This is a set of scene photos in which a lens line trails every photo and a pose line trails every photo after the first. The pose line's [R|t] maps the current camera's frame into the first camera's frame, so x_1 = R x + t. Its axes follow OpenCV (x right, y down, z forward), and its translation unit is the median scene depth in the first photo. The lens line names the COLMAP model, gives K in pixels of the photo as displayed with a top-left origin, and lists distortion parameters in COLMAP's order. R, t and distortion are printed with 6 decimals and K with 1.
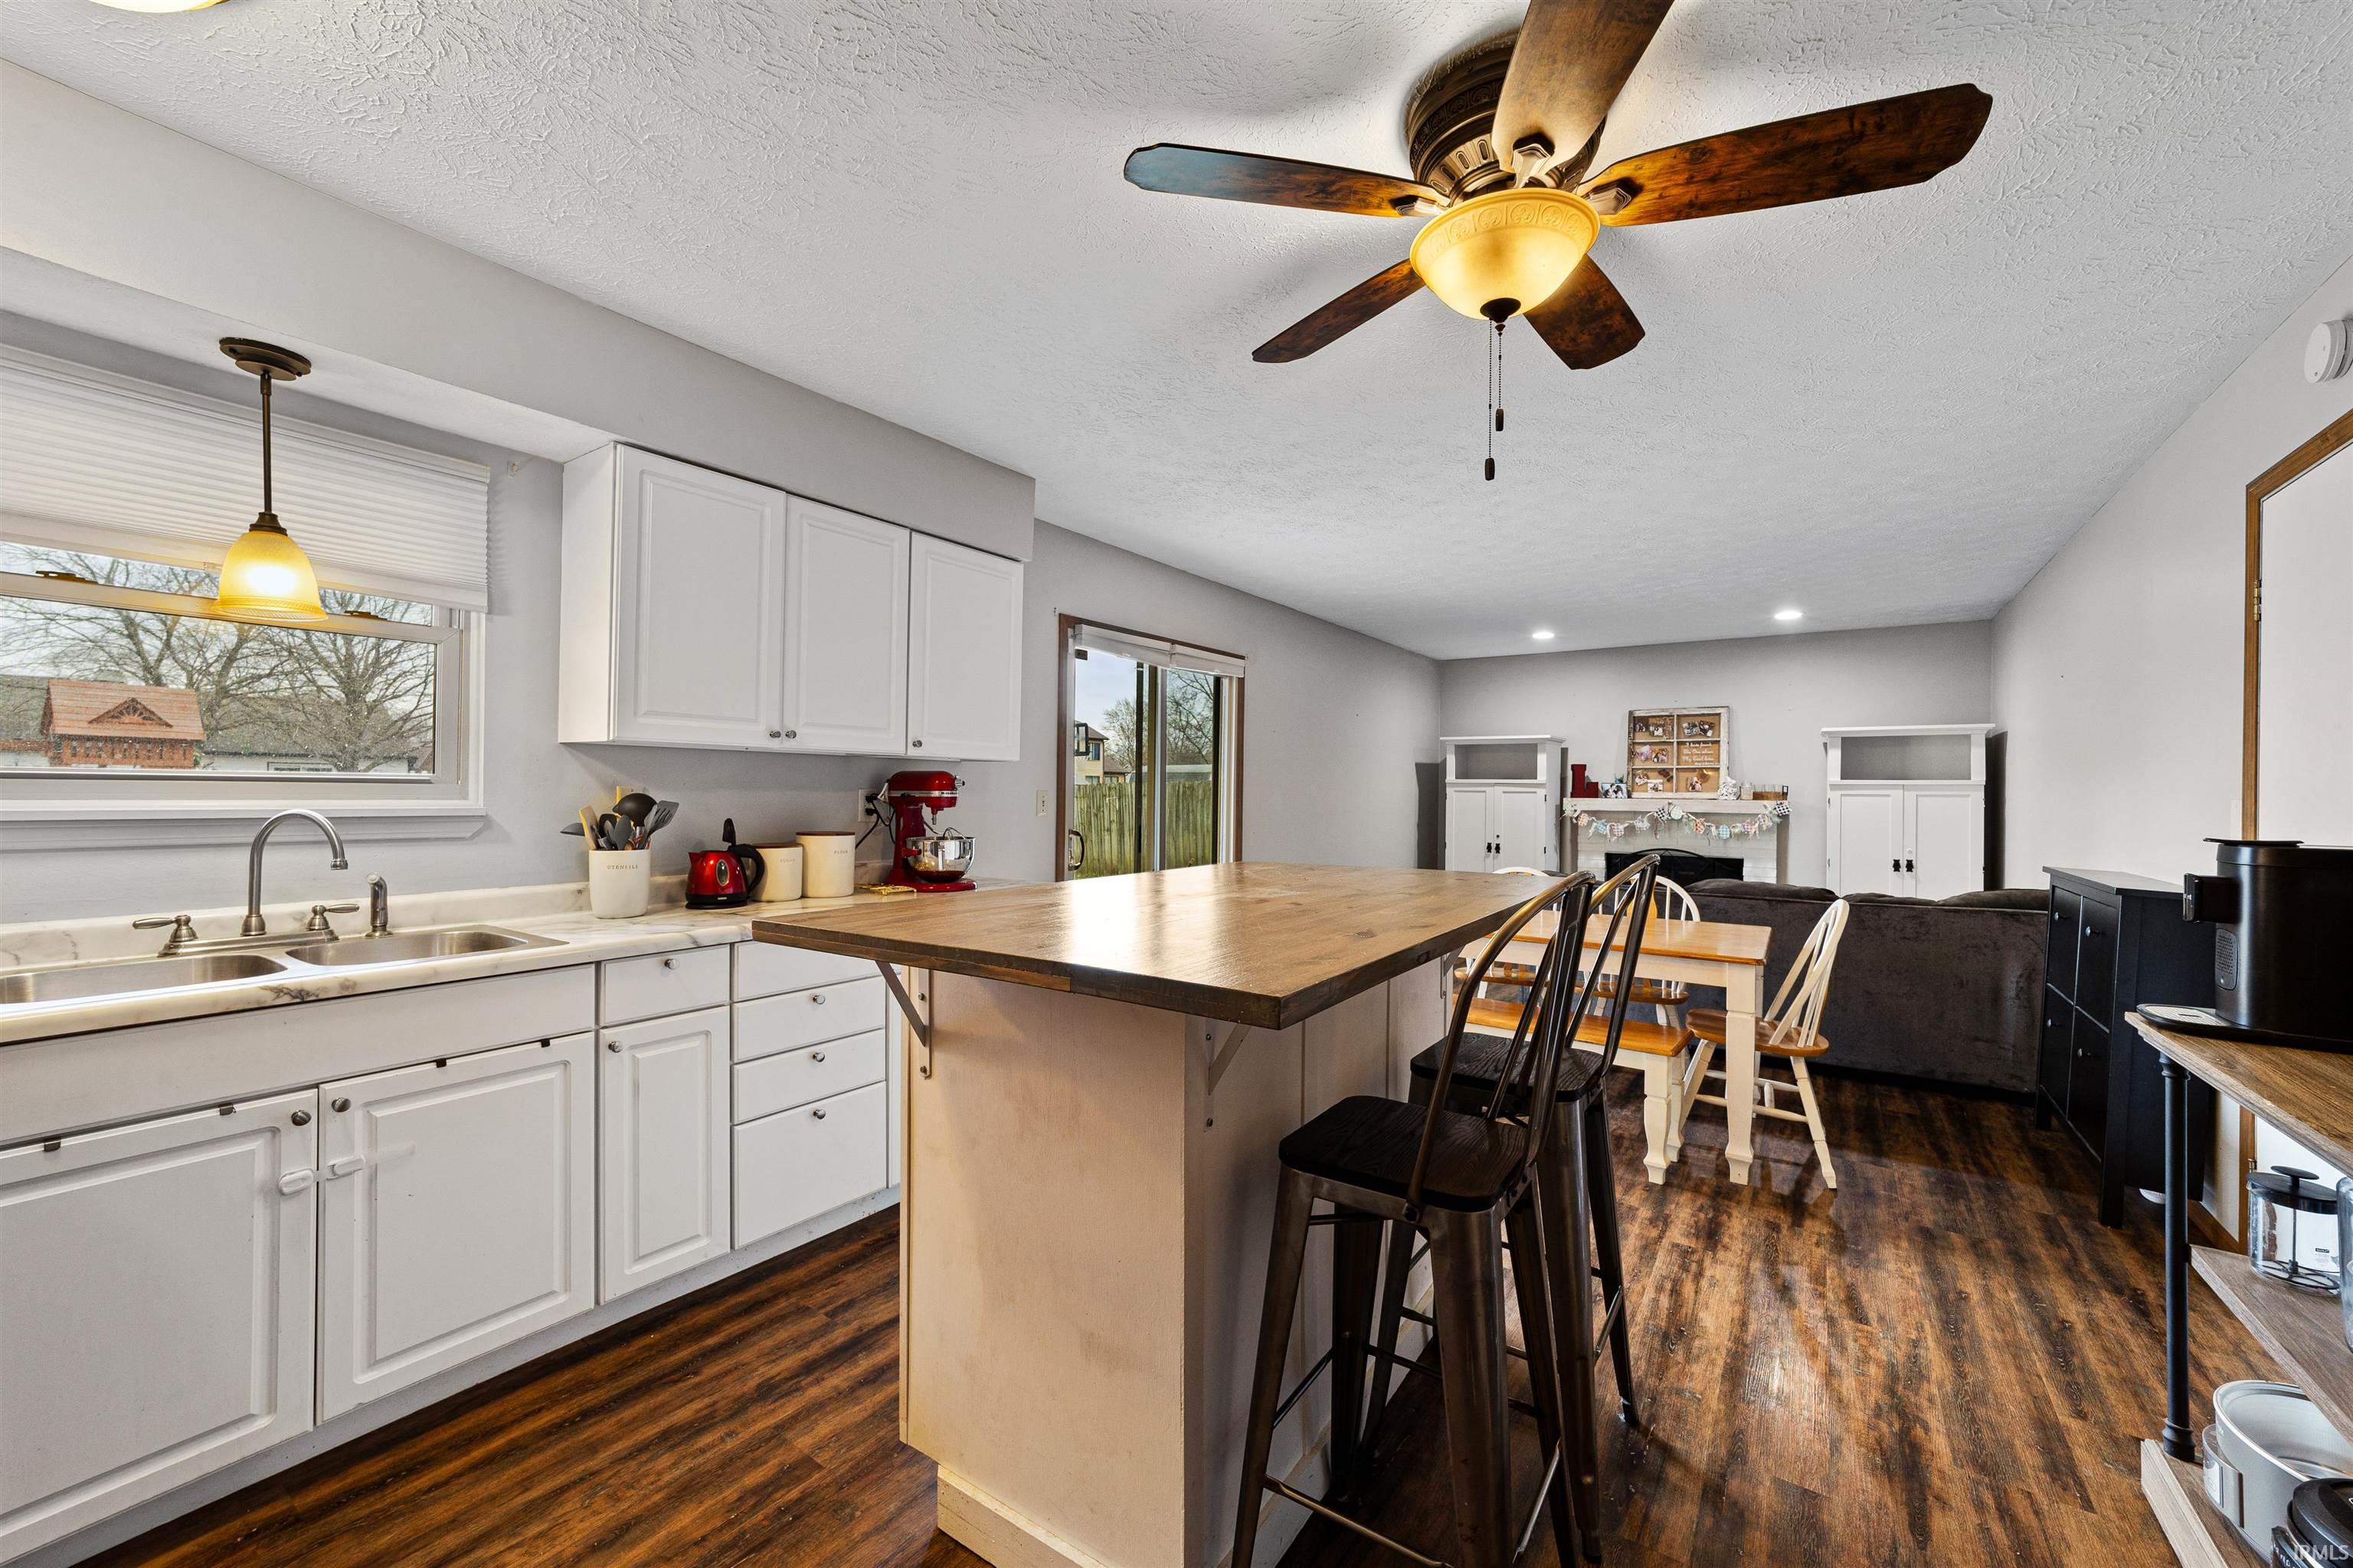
lens RADIAL K [[907.3, 0, 1180.6], [0, 907.3, 789.0], [0, 0, 1]] dist [-0.011888, 0.005722]
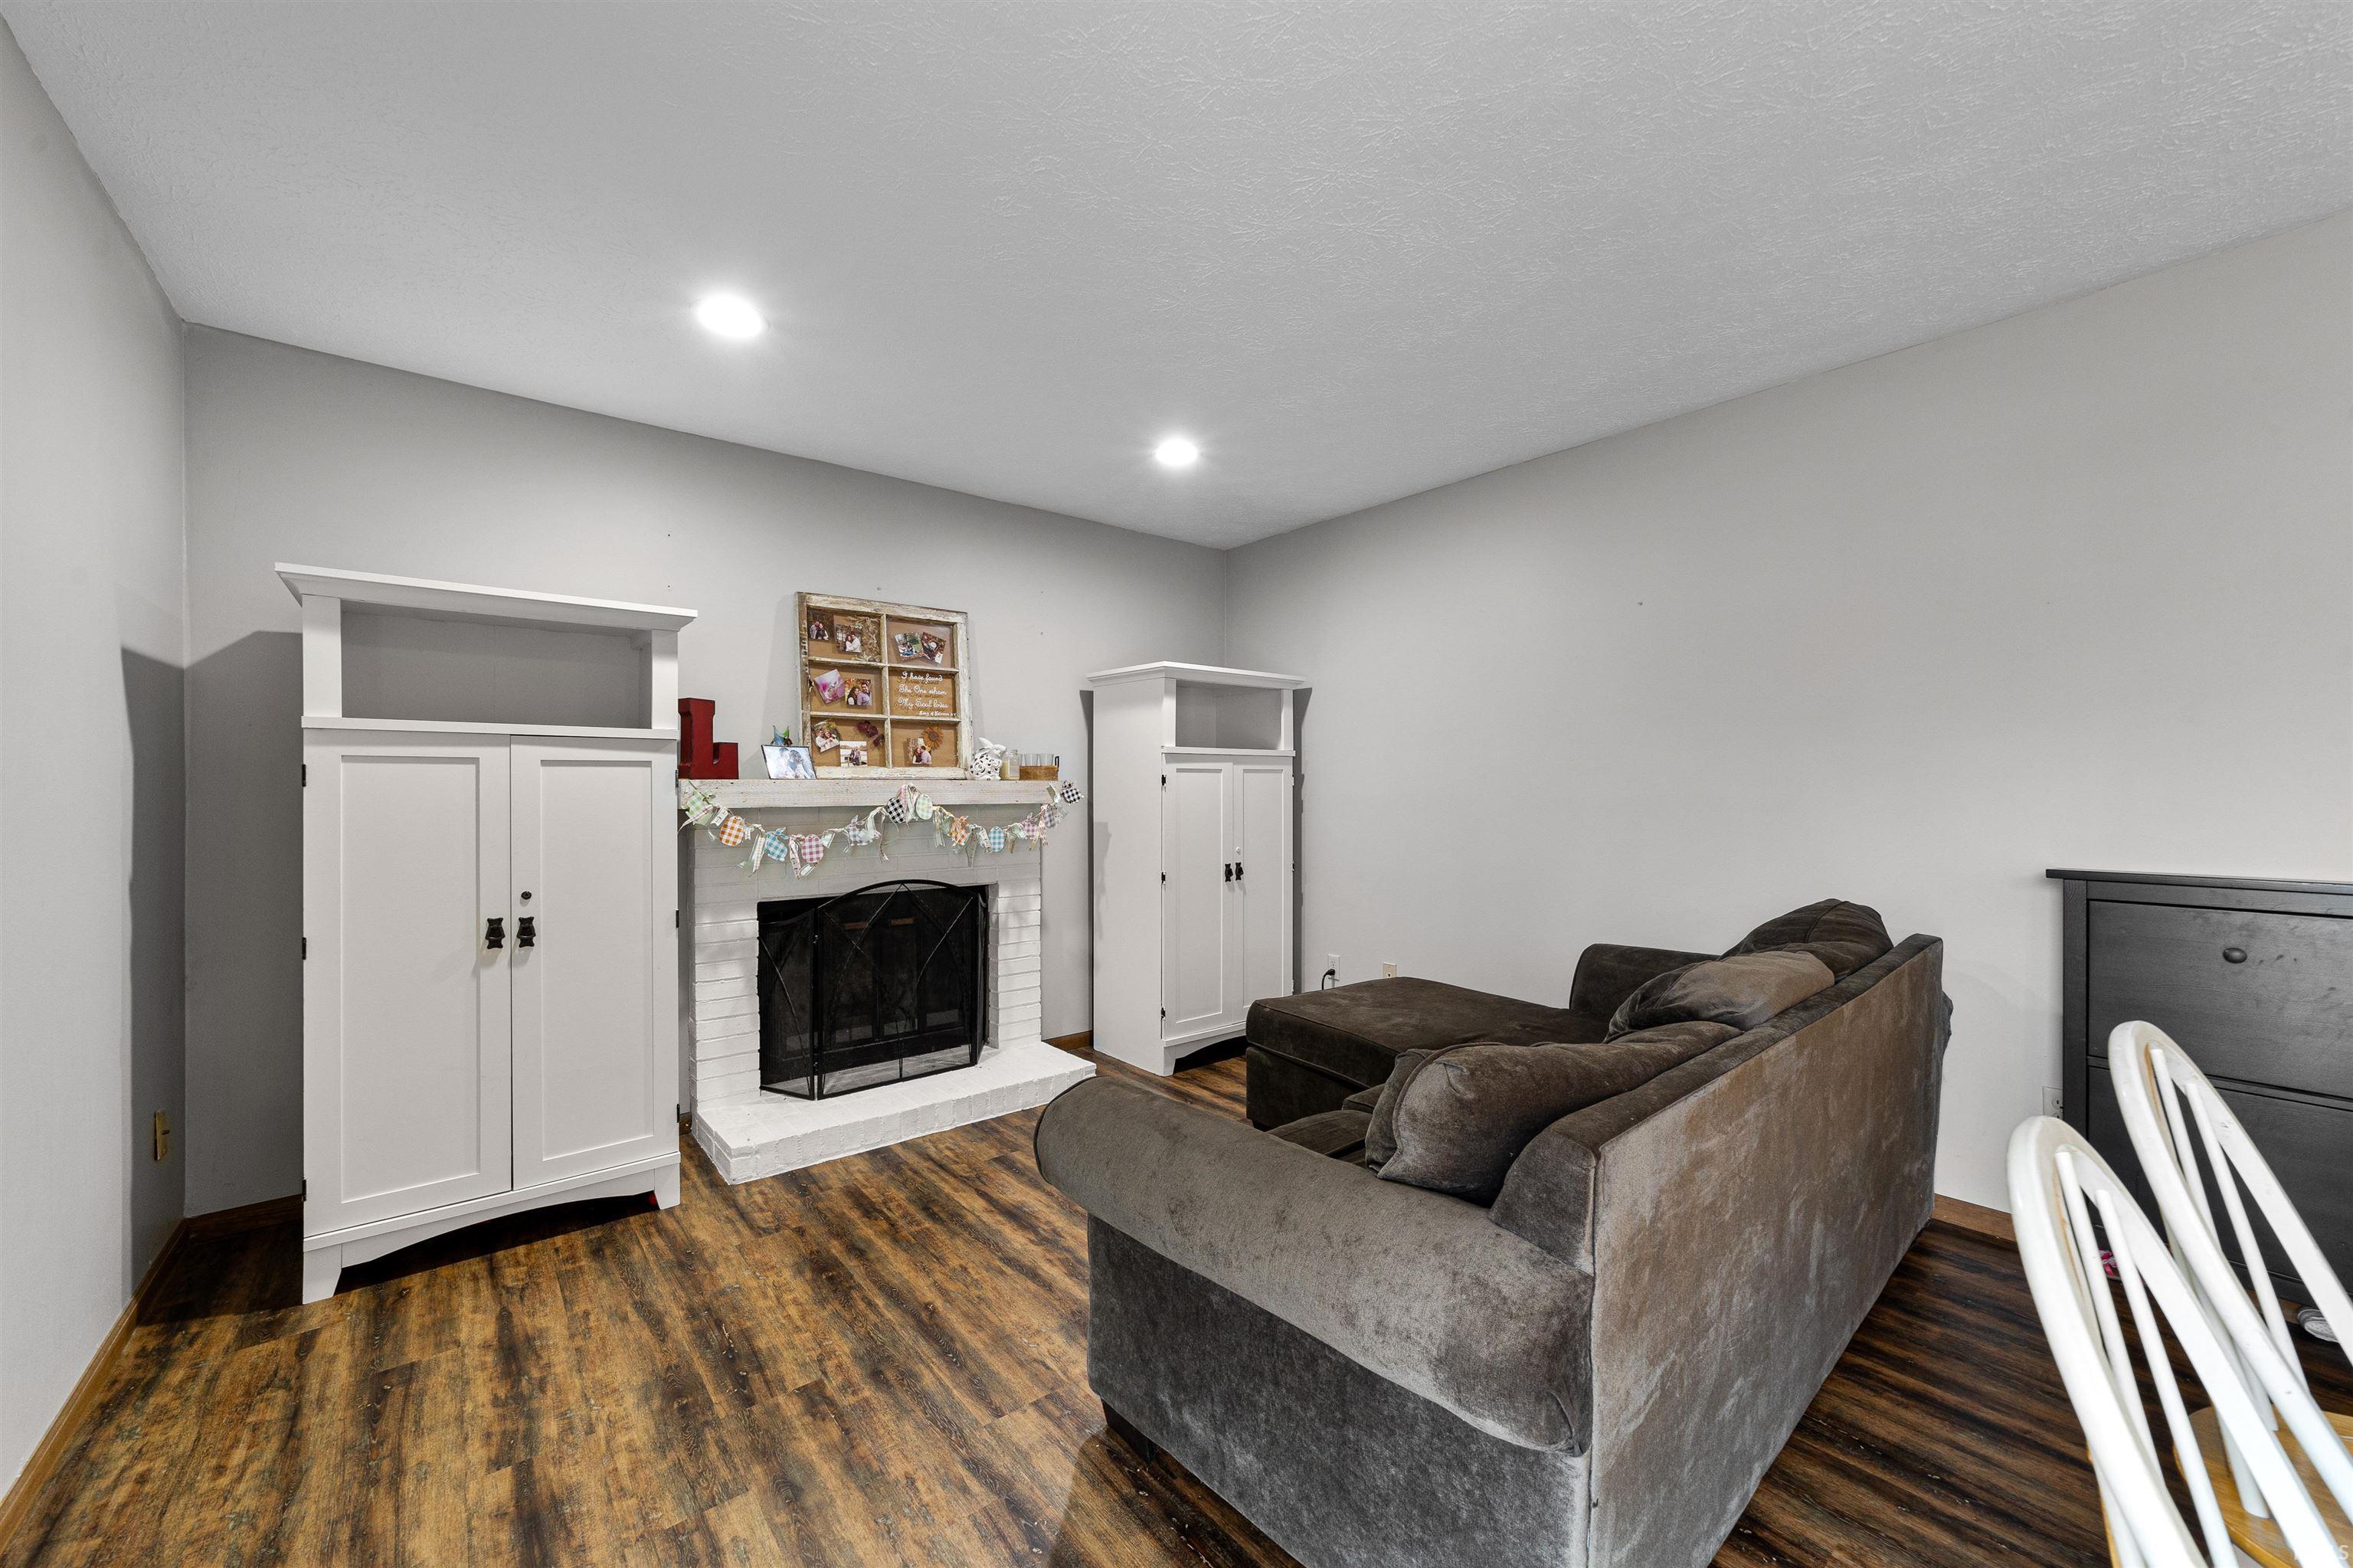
lens RADIAL K [[907.3, 0, 1192.4], [0, 907.3, 782.5], [0, 0, 1]] dist [-0.011888, 0.005722]
pose [[0.267145, -0.006305, 0.963636, 0.274888], [0.003661, 0.999978, 0.005528, 0.027649], [-0.963649, 0.002052, 0.267162, 1.879524]]
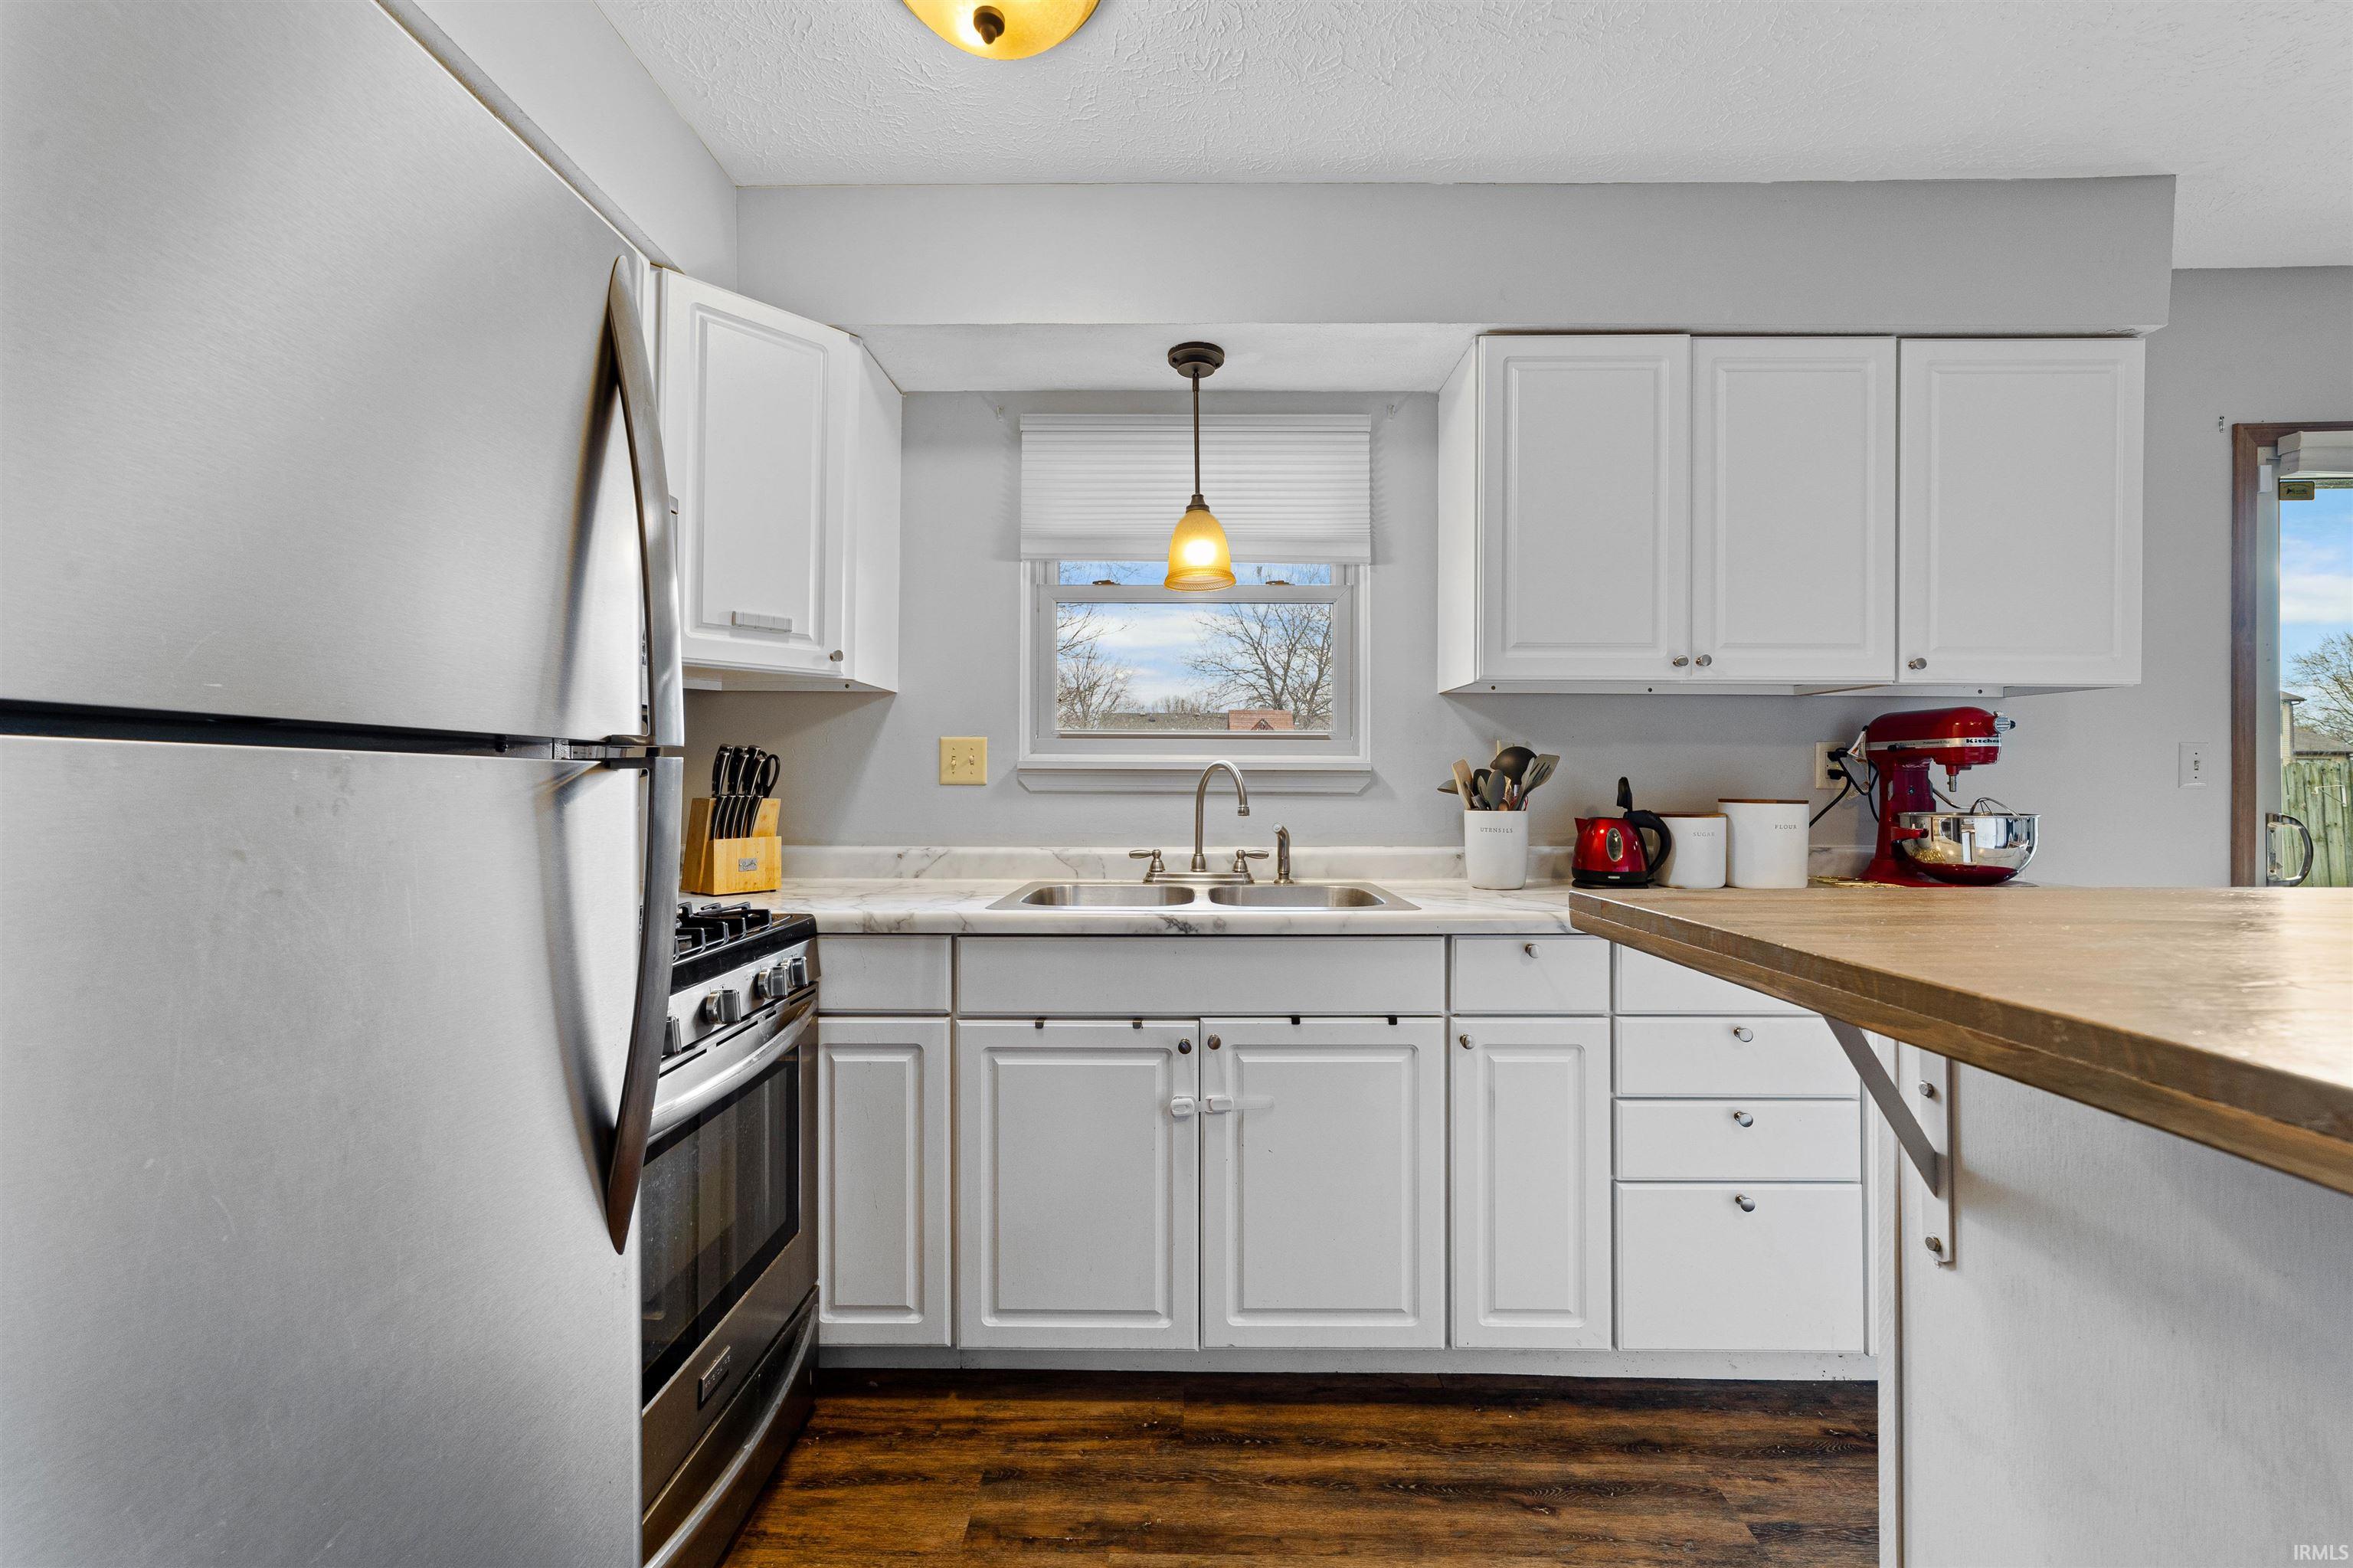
lens RADIAL K [[907.3, 0, 1182.1], [0, 907.3, 777.5], [0, 0, 1]] dist [-0.011888, 0.005722]
pose [[0.564646, -0.011632, -0.825251, -0.068230], [0.005413, 0.999931, -0.010391, 0.039953], [0.825315, 0.001400, 0.564671, 0.245175]]
